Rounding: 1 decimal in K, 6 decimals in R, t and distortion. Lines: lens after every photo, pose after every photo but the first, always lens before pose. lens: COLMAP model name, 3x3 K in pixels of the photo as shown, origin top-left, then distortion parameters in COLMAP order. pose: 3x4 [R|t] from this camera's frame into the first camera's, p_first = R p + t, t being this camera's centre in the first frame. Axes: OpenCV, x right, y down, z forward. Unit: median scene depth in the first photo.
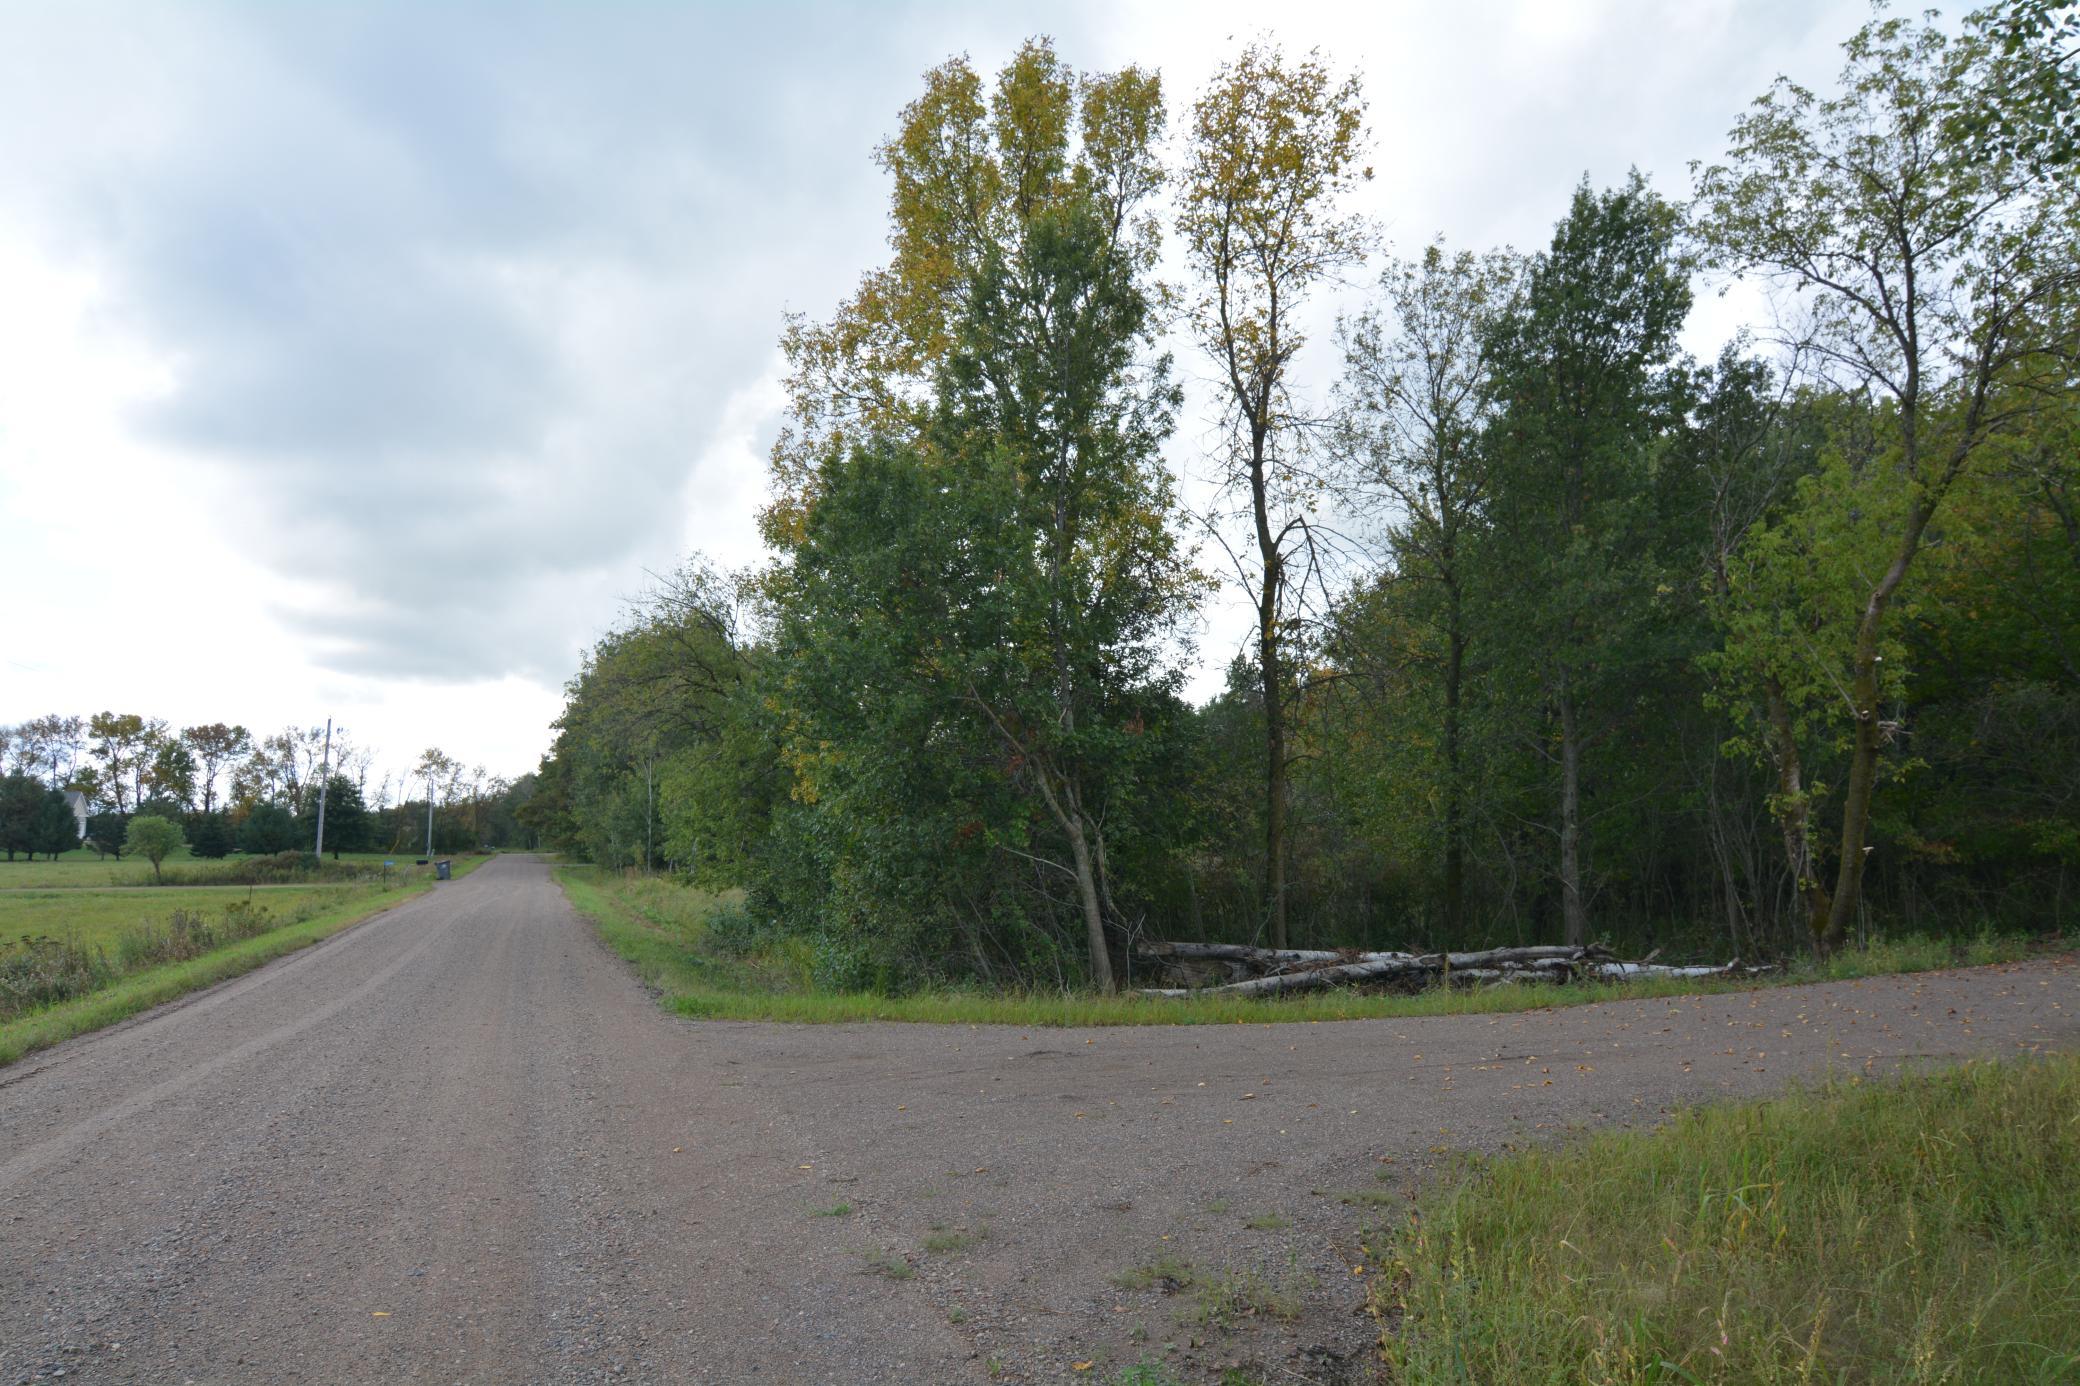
lens RADIAL K [[1355.7, 0, 1040.0], [0, 1355.7, 693.0], [0, 0, 1]] dist [-0.007551, -0.037743]
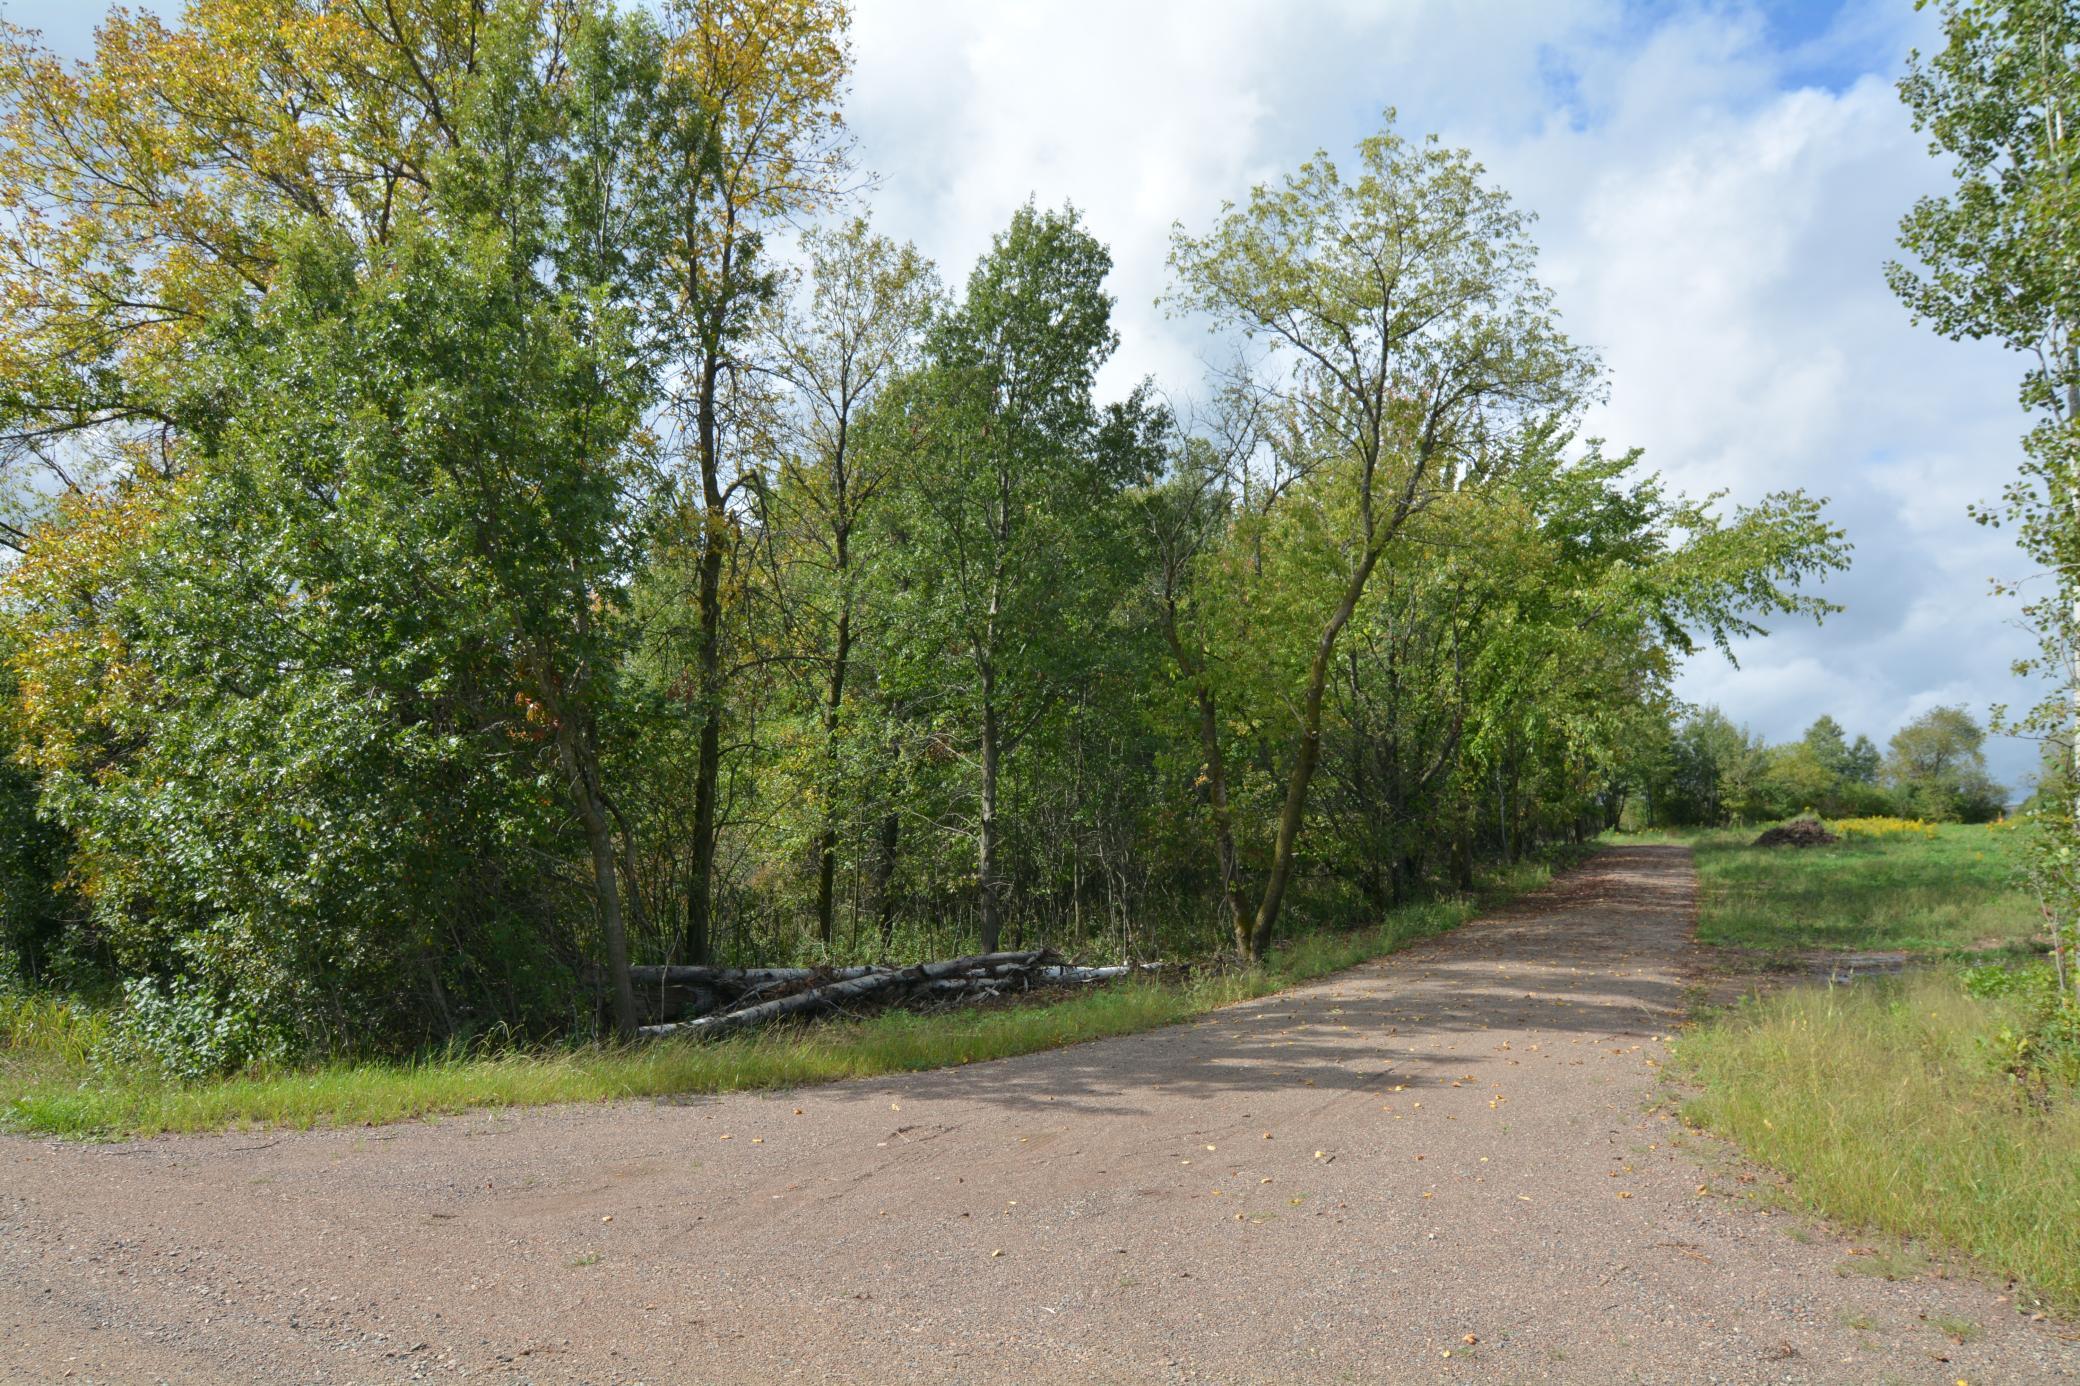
lens RADIAL K [[1355.7, 0, 1040.0], [0, 1355.7, 693.0], [0, 0, 1]] dist [-0.007551, -0.037743]
pose [[0.778130, 0.077195, 0.623342, -0.228537], [-0.072698, 0.996818, -0.032696, 0.031903], [-0.623882, -0.019874, 0.781265, 0.227338]]
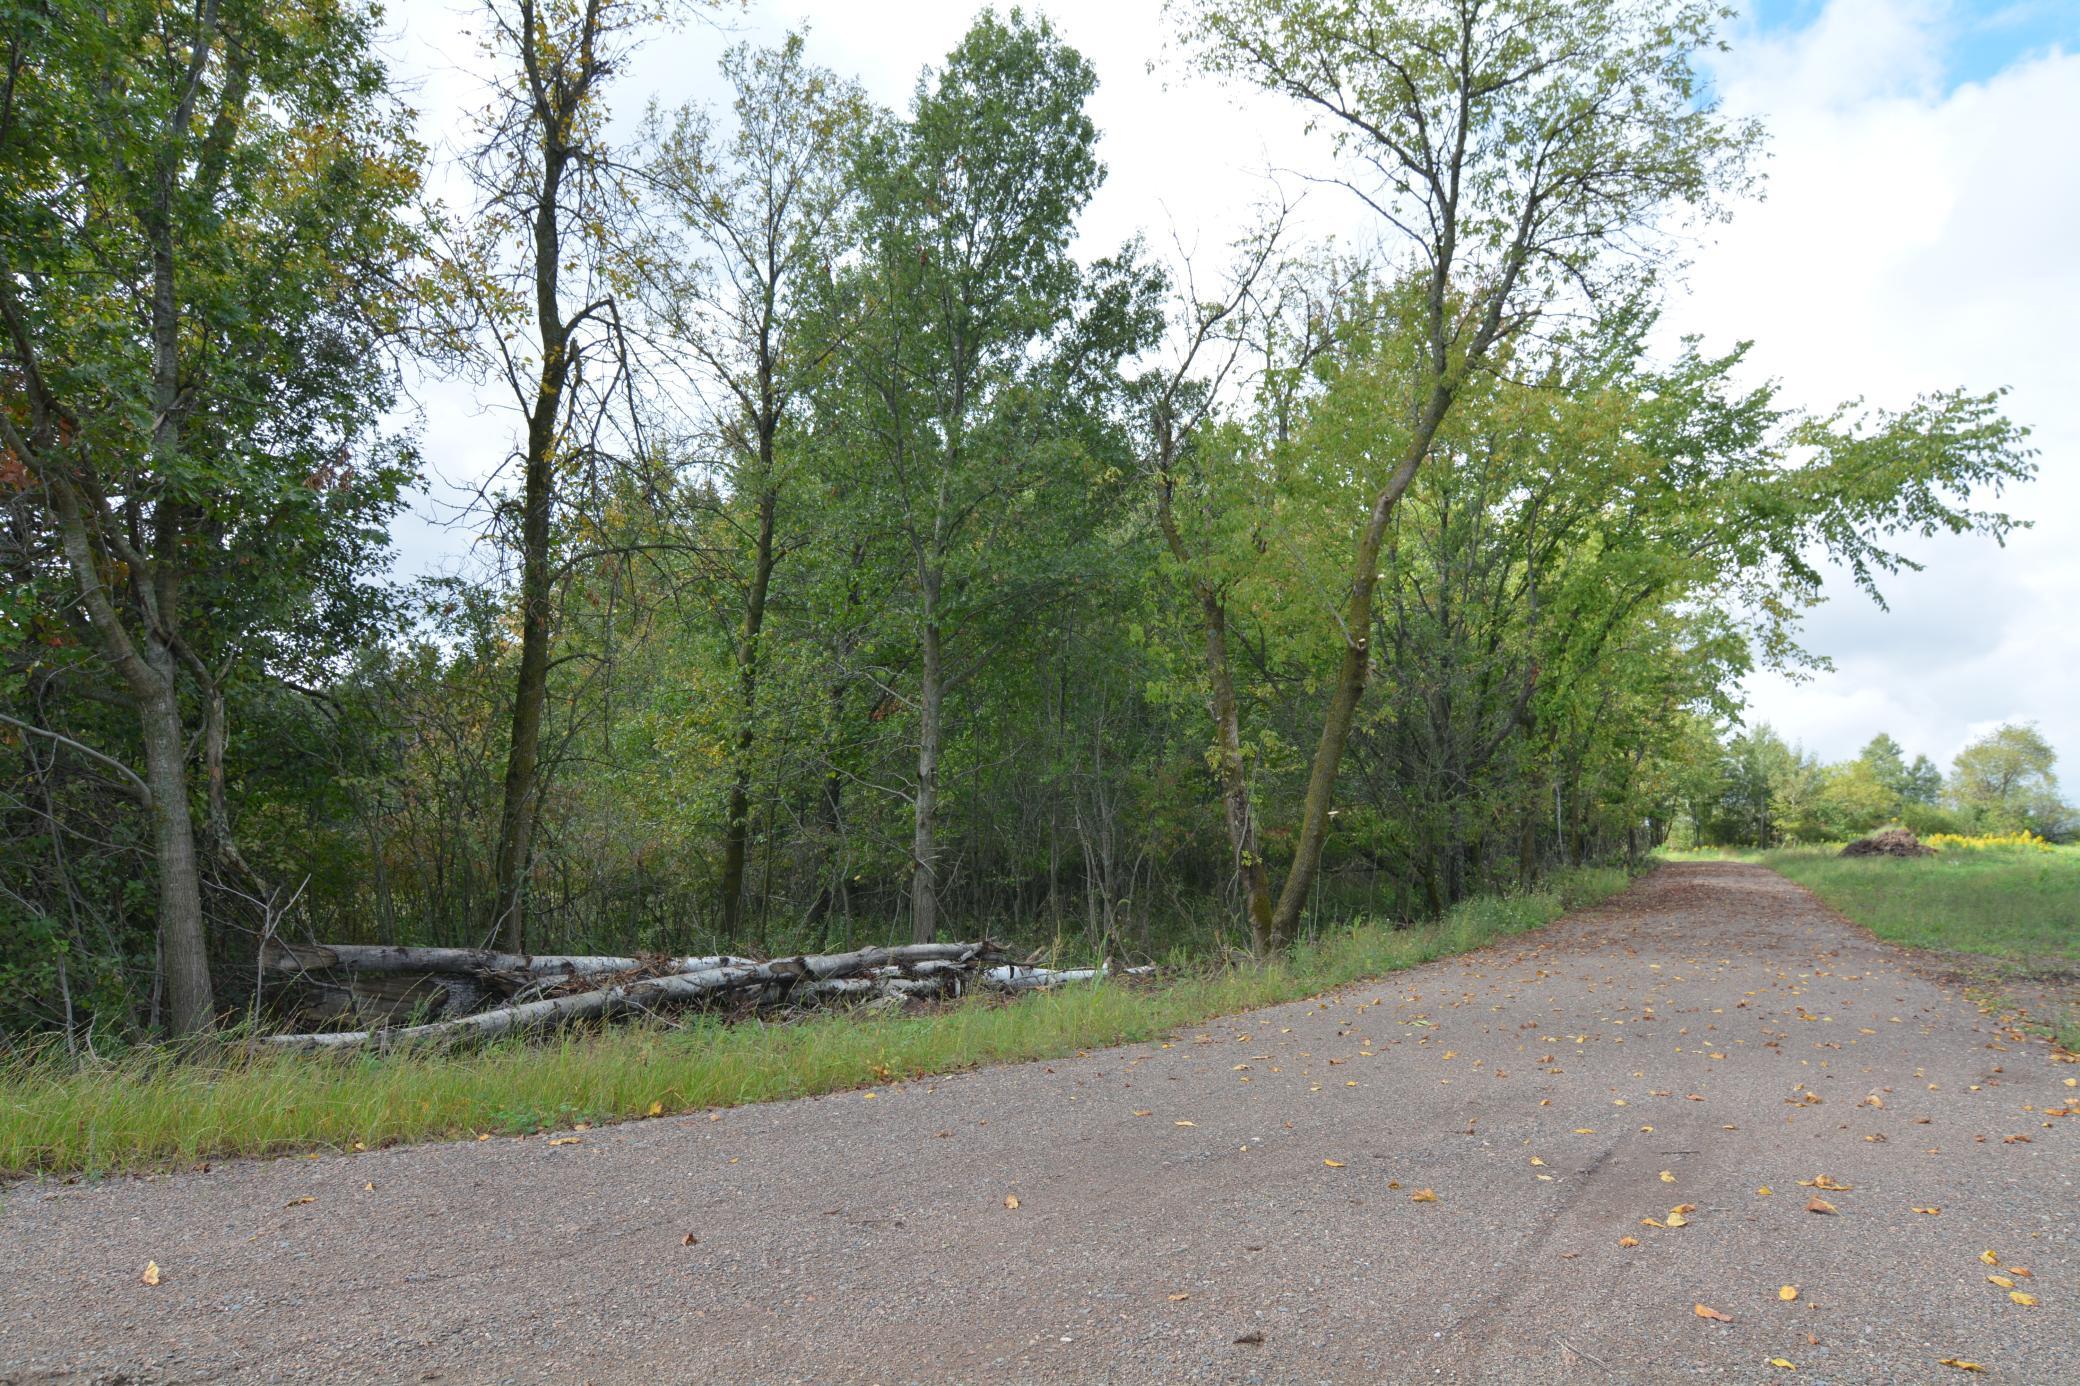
lens RADIAL K [[1277.6, 0, 1040.0], [0, 1277.6, 693.0], [0, 0, 1]] dist [0.002600, -0.034745]
pose [[0.793639, 0.103774, 0.599473, 0.006915], [-0.083372, 0.994600, -0.061799, 0.093984], [-0.602649, -0.000933, 0.798006, 0.434939]]
